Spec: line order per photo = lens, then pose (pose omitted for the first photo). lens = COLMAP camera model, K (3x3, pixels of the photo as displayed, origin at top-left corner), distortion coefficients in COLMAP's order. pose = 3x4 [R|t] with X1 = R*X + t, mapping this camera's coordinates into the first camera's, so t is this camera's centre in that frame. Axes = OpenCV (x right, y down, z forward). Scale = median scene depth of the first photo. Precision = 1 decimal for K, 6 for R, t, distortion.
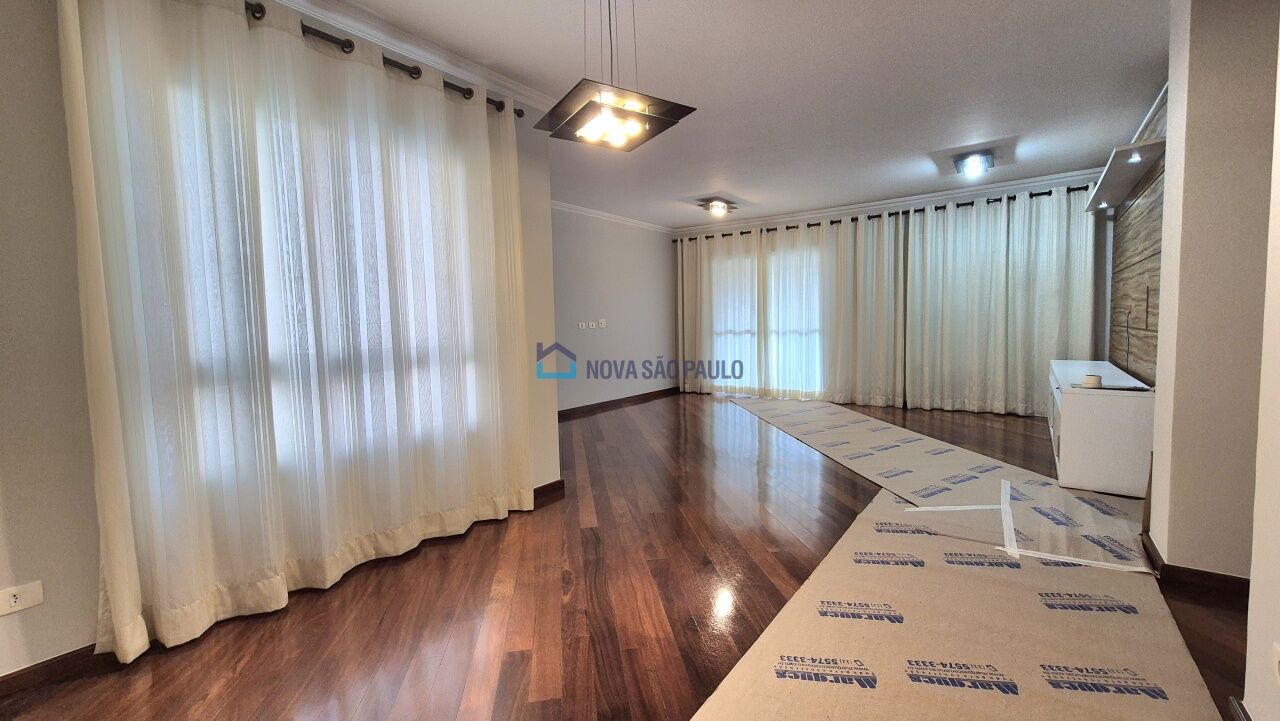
lens RADIAL K [[525.2, 0, 644.0], [0, 525.2, 354.1], [0, 0, 1]] dist [0.000397, 0.000018]
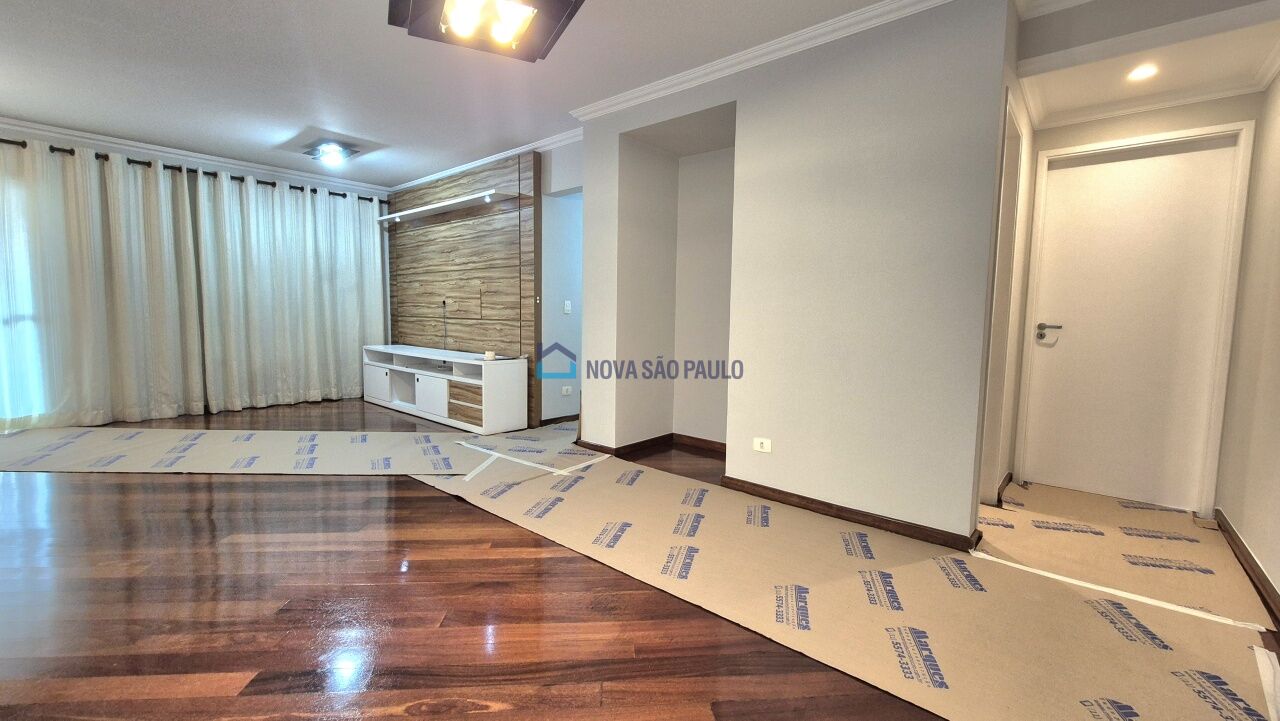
lens RADIAL K [[525.2, 0, 641.2], [0, 525.2, 366.0], [0, 0, 1]] dist [0.000397, 0.000018]
pose [[0.080256, -0.074048, 0.994020, -0.277724], [0.041374, 0.996625, 0.070902, -0.001694], [-0.995915, 0.035436, 0.083049, 0.272526]]
